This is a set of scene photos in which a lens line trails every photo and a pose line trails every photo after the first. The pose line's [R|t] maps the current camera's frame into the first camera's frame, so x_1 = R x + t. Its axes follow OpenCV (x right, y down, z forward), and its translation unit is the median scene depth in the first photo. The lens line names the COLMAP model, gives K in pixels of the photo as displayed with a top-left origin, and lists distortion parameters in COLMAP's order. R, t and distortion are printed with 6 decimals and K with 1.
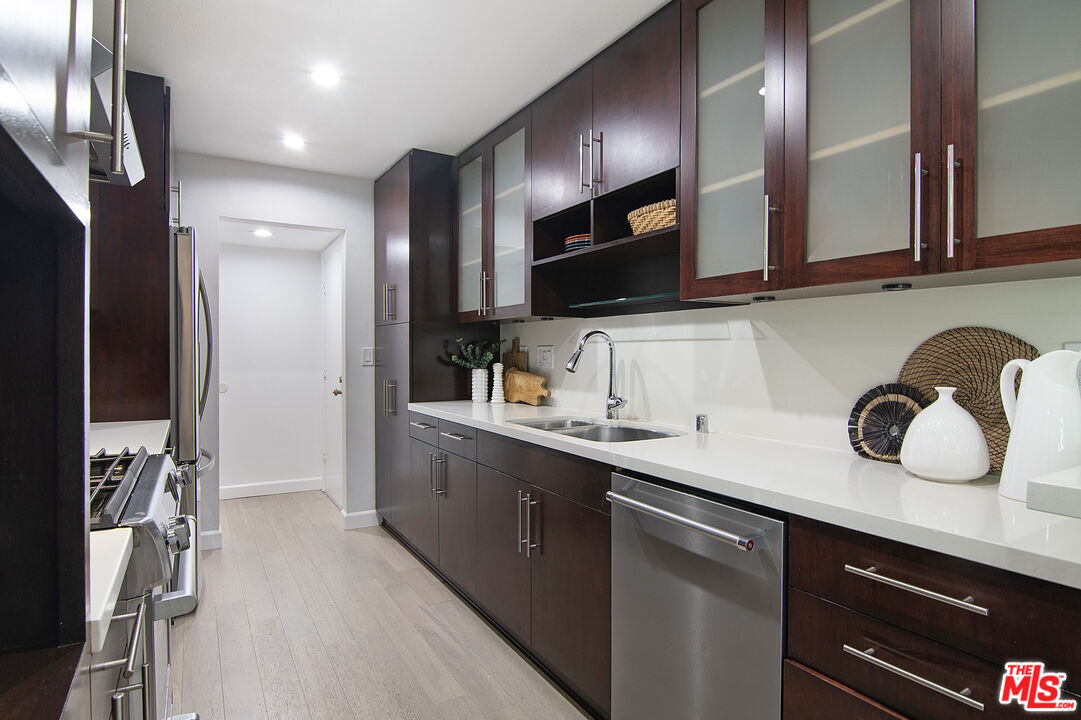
lens RADIAL K [[514.9, 0, 540.5], [0, 514.9, 360.0], [0, 0, 1]] dist [0.002254, 0.000088]
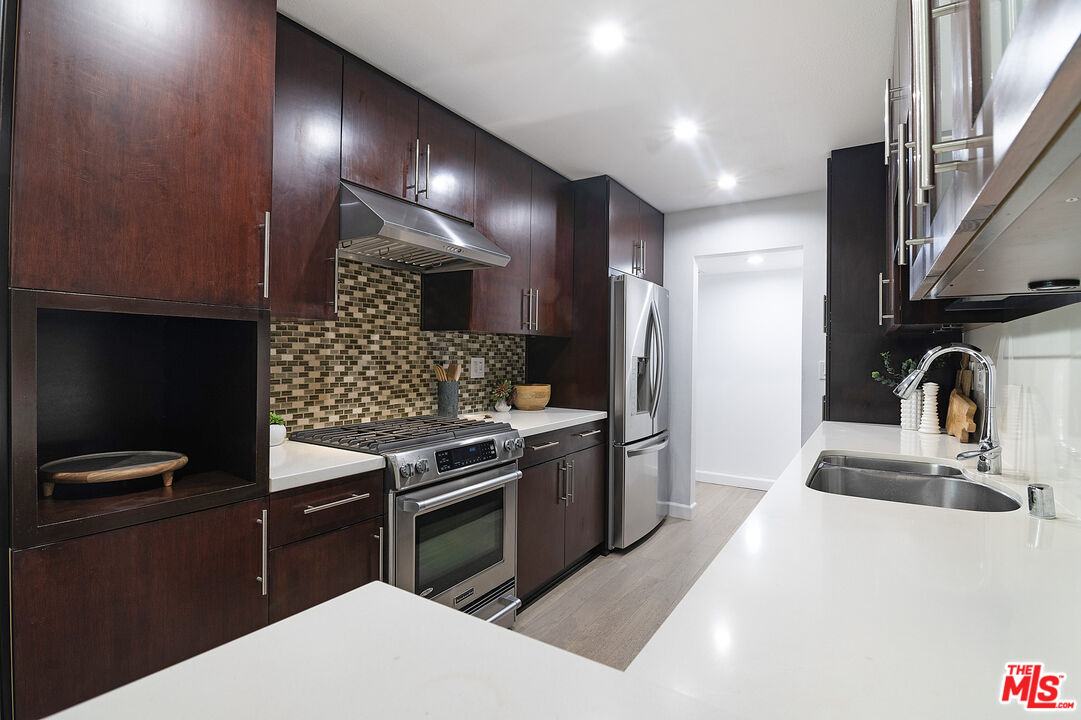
lens RADIAL K [[514.9, 0, 540.5], [0, 514.9, 360.0], [0, 0, 1]] dist [0.002254, 0.000088]
pose [[0.387059, 0.007538, -0.922024, 0.424605], [-0.019085, 0.999818, 0.000162, -0.018110], [0.921858, 0.017534, 0.387132, 0.175576]]
